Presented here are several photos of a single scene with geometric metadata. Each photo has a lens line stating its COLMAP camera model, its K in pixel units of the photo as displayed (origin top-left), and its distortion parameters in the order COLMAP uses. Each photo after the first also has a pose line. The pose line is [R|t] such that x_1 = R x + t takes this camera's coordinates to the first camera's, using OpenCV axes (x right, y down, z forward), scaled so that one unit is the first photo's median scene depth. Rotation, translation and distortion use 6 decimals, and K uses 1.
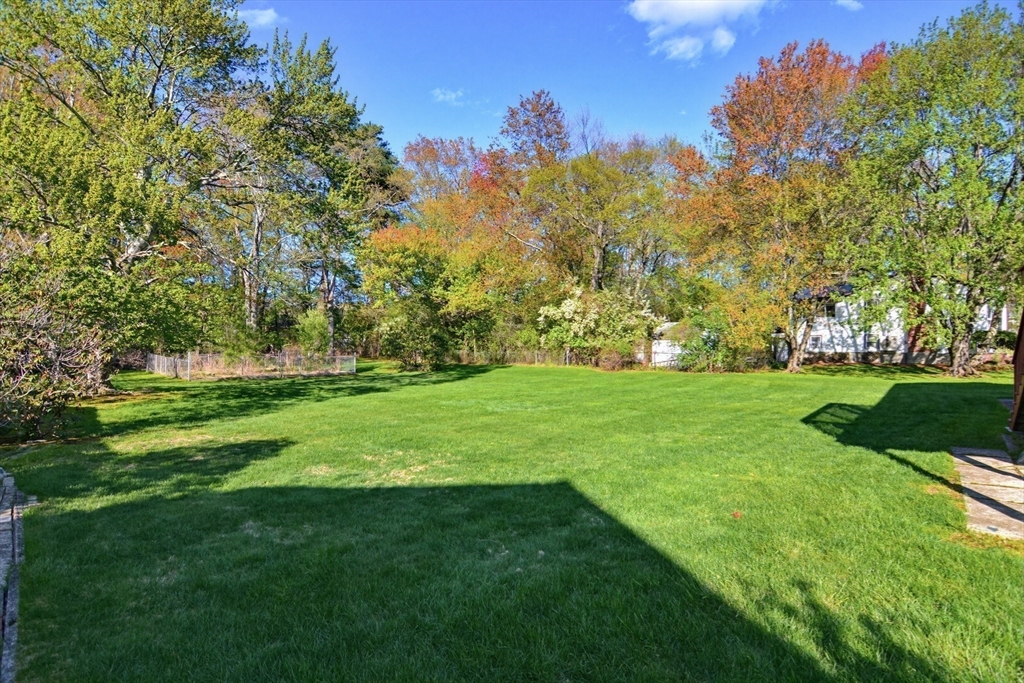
lens RADIAL K [[514.3, 0, 512.0], [0, 514.3, 341.5], [0, 0, 1]] dist [-0.002154, -0.000322]
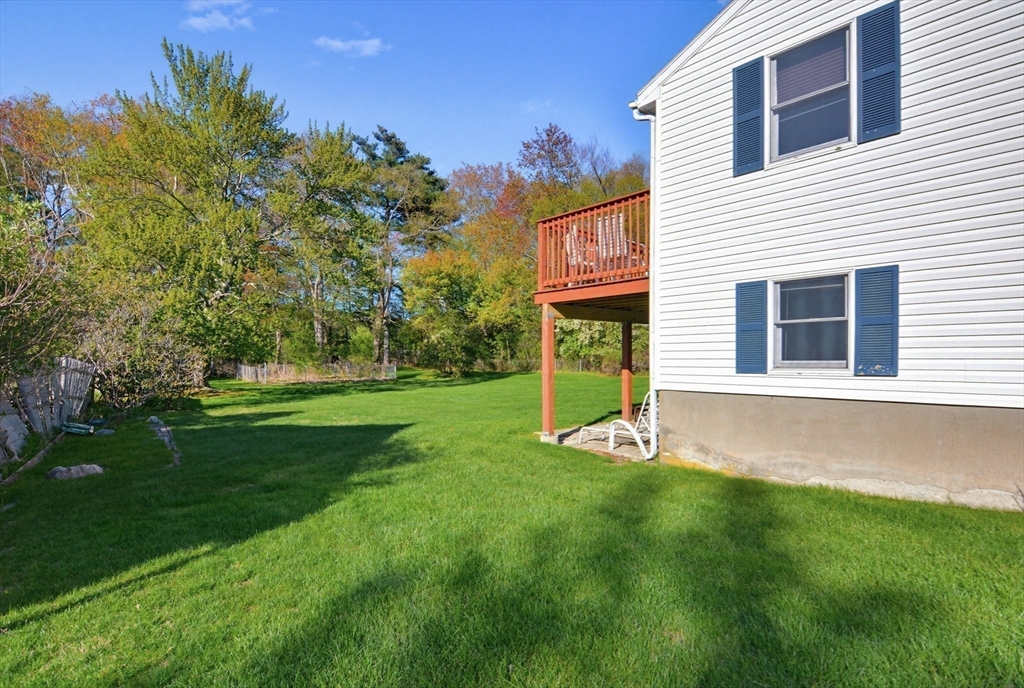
lens RADIAL K [[526.5, 0, 511.4], [0, 526.5, 368.3], [0, 0, 1]] dist [-0.002566, -0.000267]
pose [[0.989193, -0.007744, -0.146418, 0.123008], [0.012584, 0.999403, 0.032161, 0.000524], [0.146082, -0.033656, 0.988700, -0.149574]]
